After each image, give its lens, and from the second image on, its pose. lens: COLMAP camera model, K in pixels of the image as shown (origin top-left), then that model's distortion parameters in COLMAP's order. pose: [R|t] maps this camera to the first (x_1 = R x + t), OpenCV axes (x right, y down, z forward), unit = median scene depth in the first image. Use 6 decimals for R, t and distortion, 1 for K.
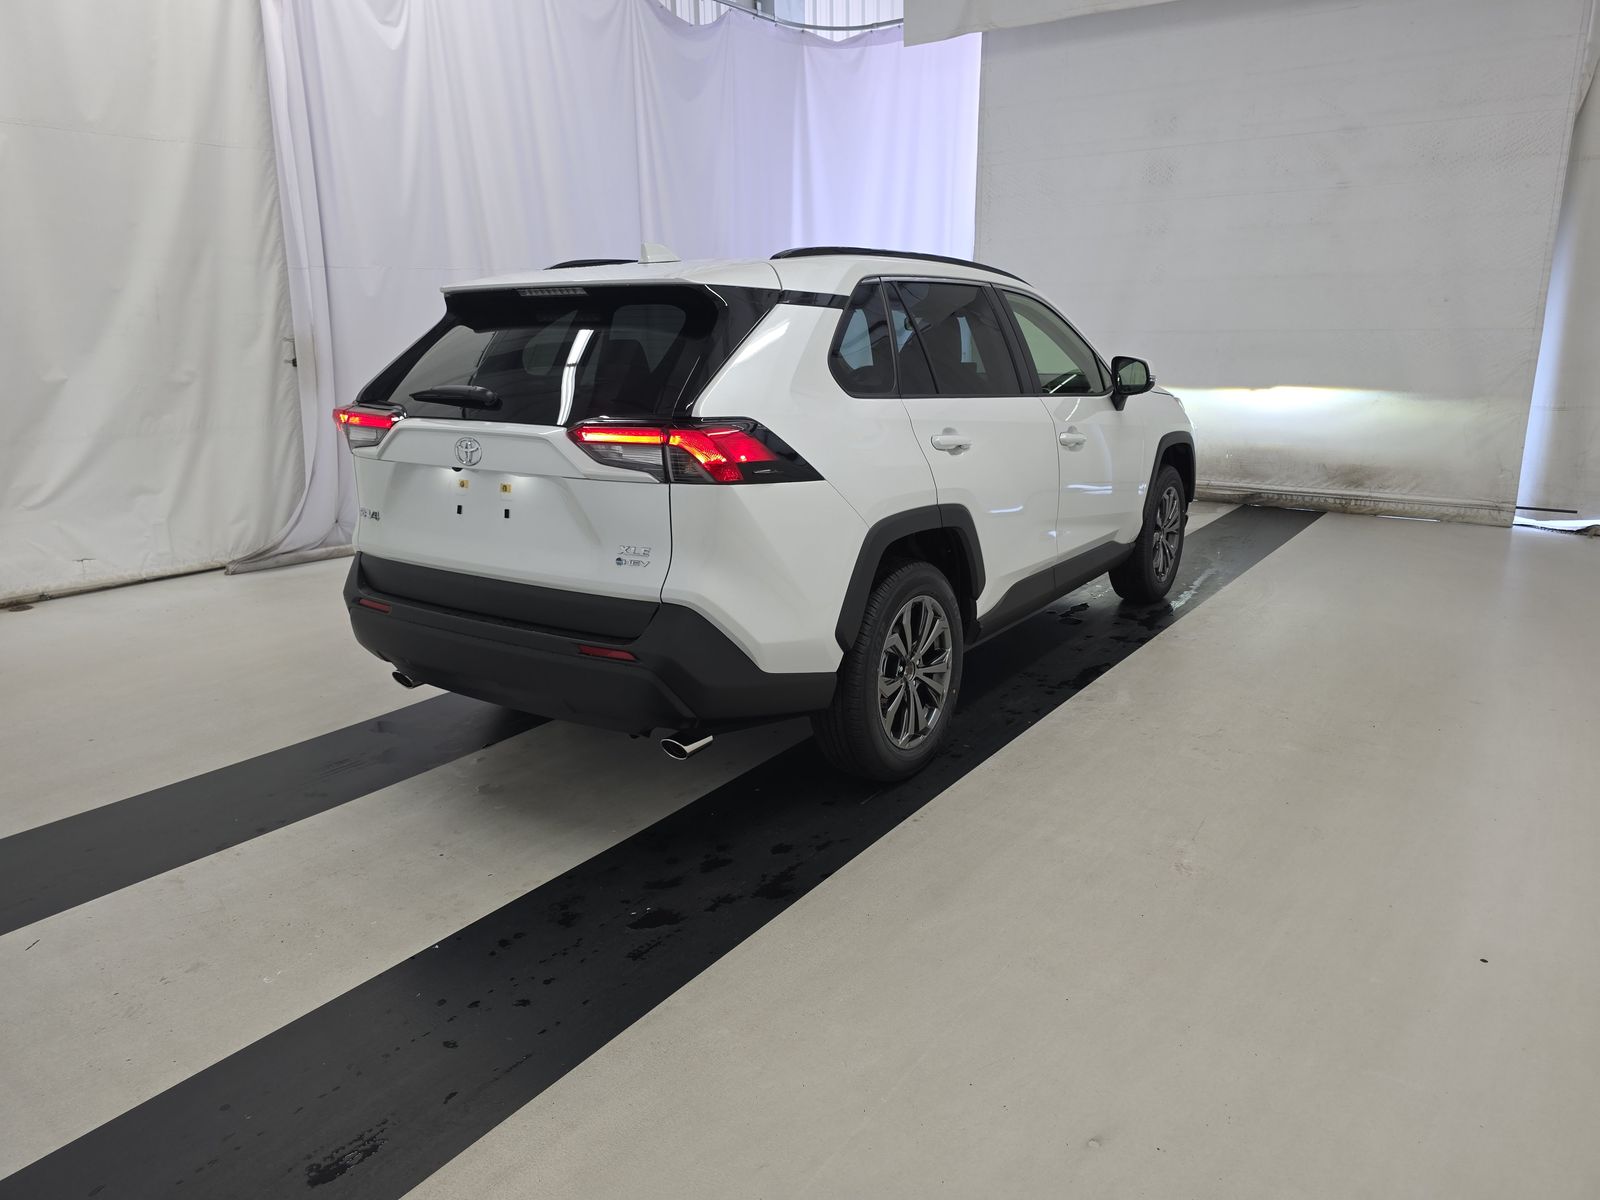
lens RADIAL K [[1078.9, 0, 807.3], [0, 1078.9, 604.7], [0, 0, 1]] dist [0.032582, -0.005349]
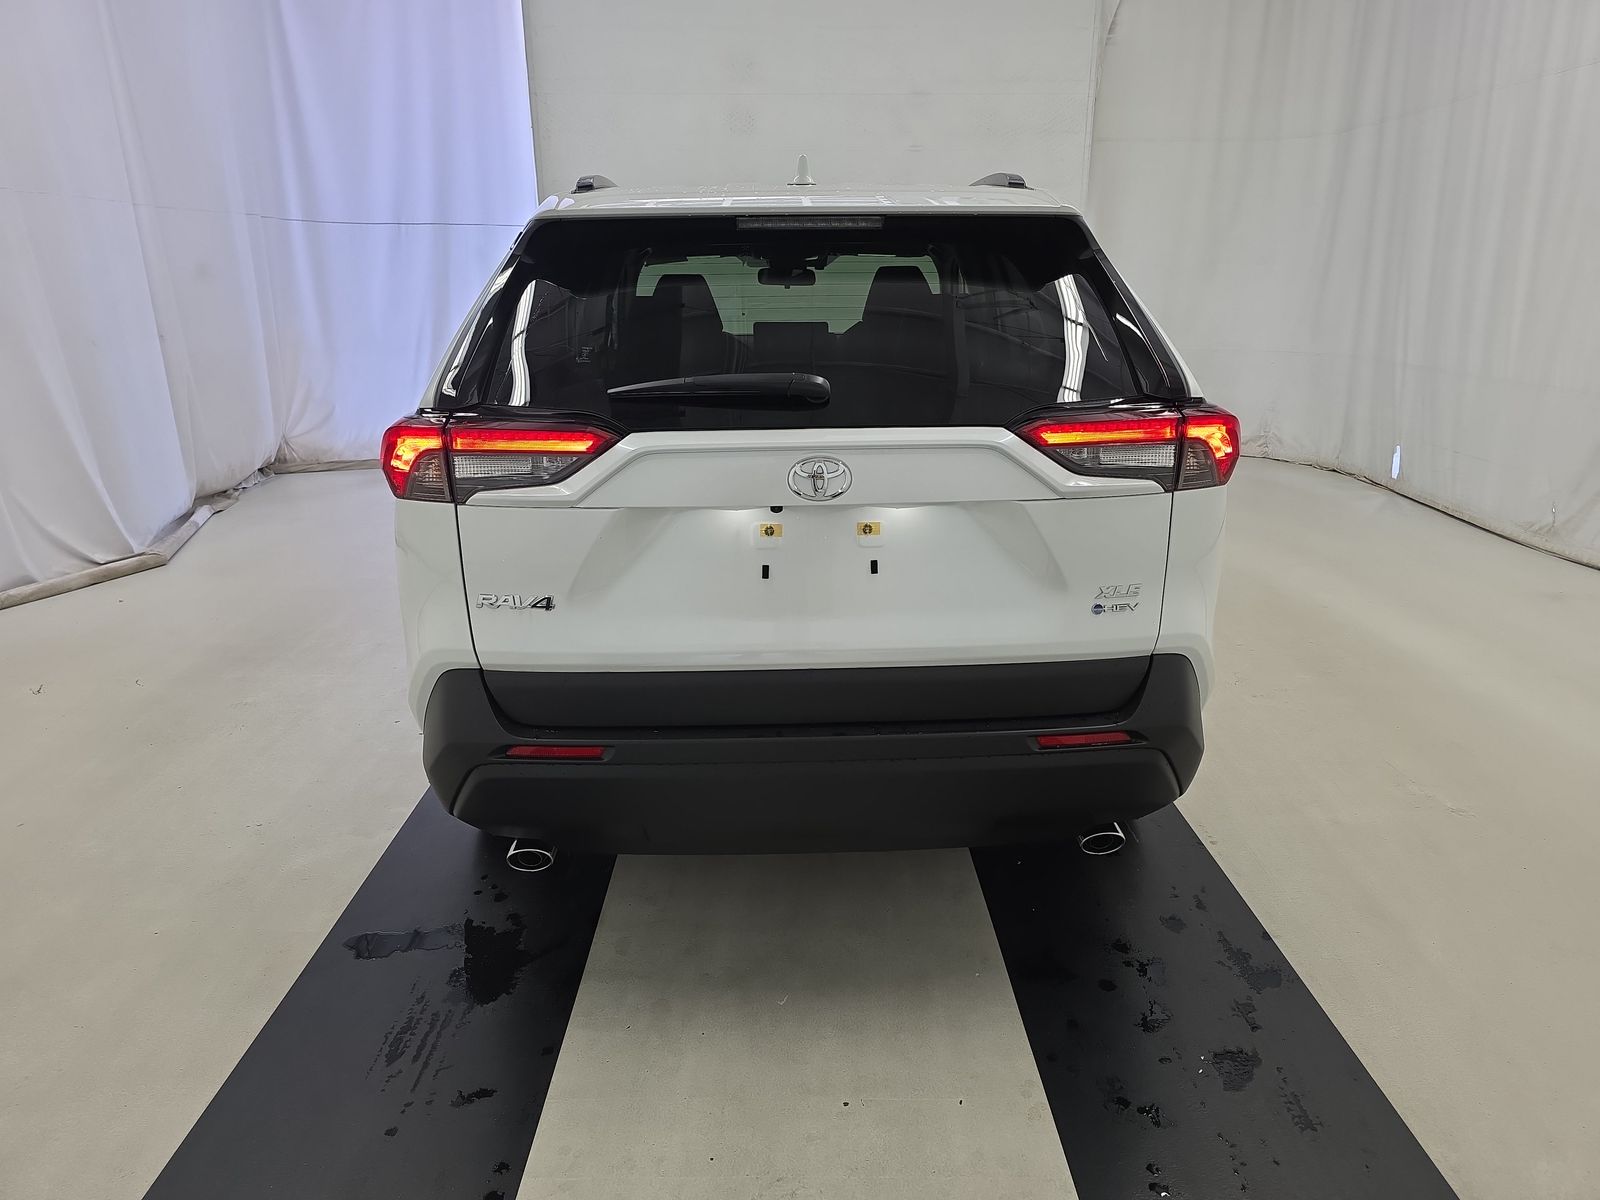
lens RADIAL K [[1091.3, 0, 807.9], [0, 1091.3, 623.2], [0, 0, 1]] dist [0.031892, -0.002676]
pose [[0.811753, -0.174757, 0.557240, -0.683330], [0.148379, 0.984583, 0.092626, -0.117645], [-0.564836, 0.007493, 0.825169, 0.479363]]
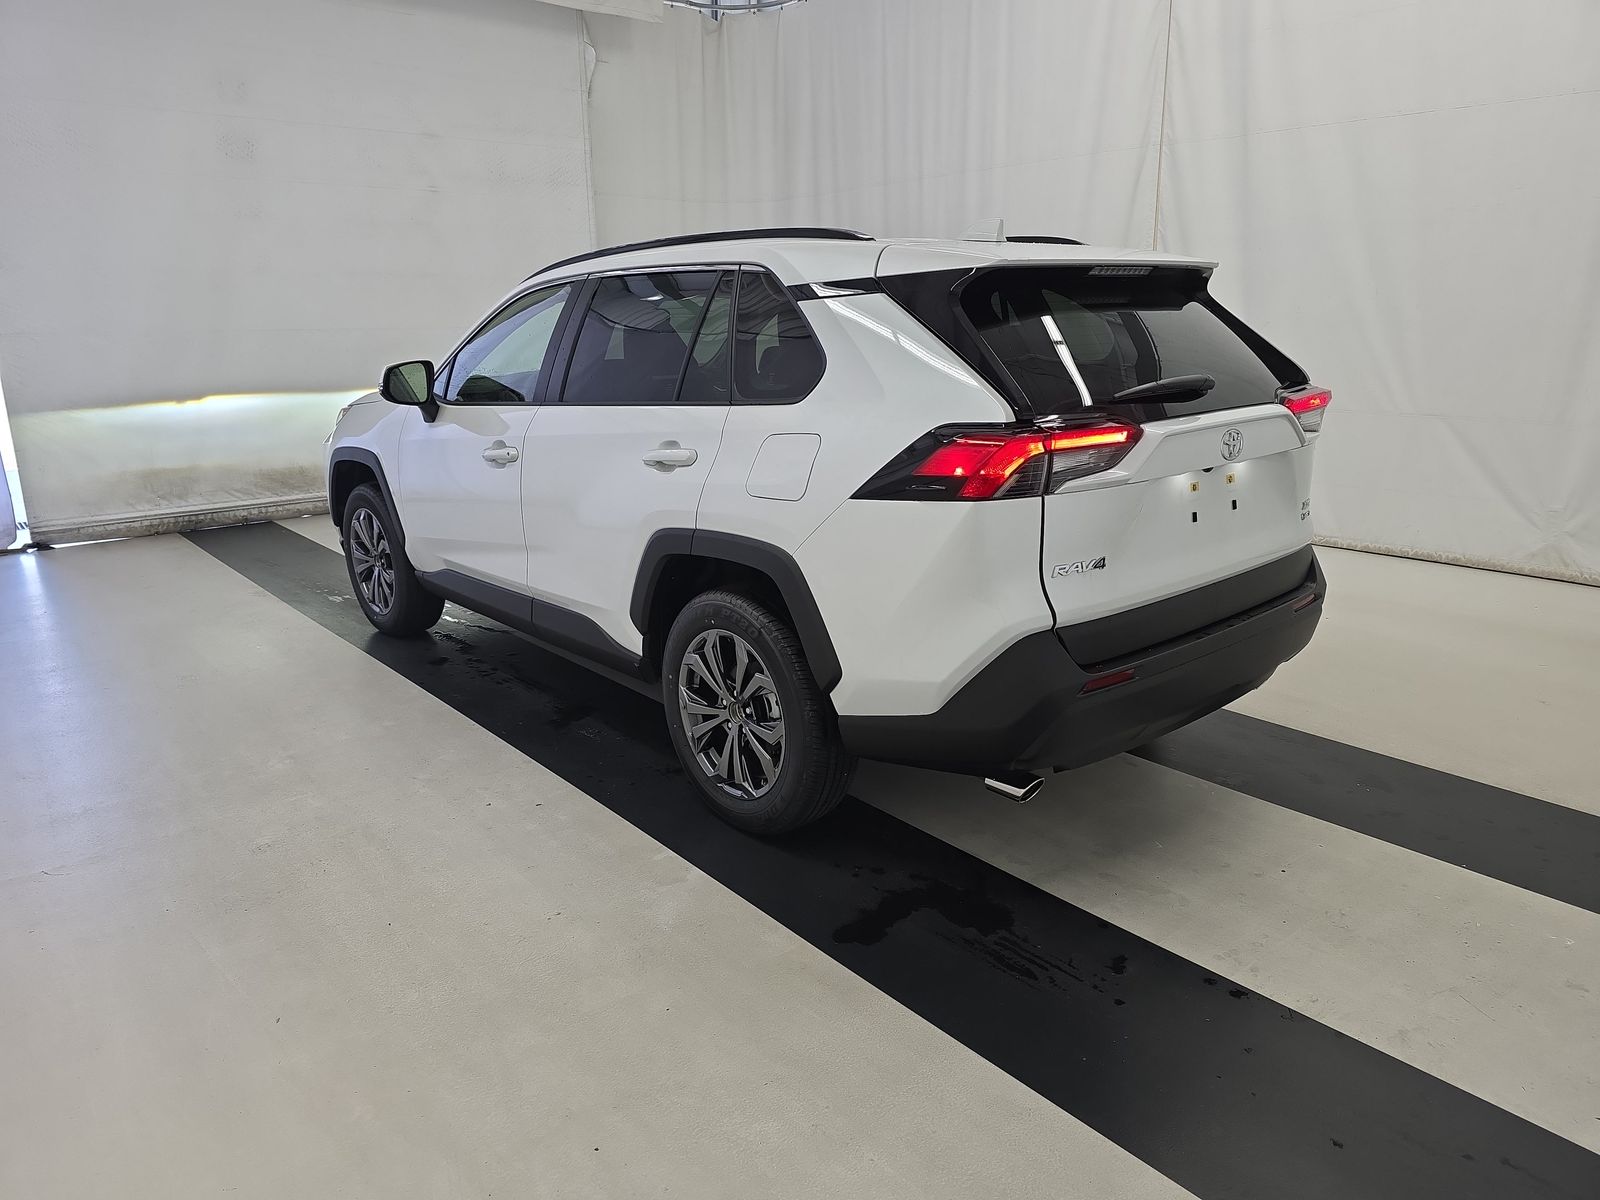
lens RADIAL K [[1091.3, 0, 807.9], [0, 1091.3, 623.2], [0, 0, 1]] dist [0.031892, -0.002676]
pose [[0.260098, -0.266253, 0.928148, -1.297452], [0.260978, 0.944840, 0.197907, -0.274269], [-0.929645, 0.190751, 0.315237, 1.064427]]
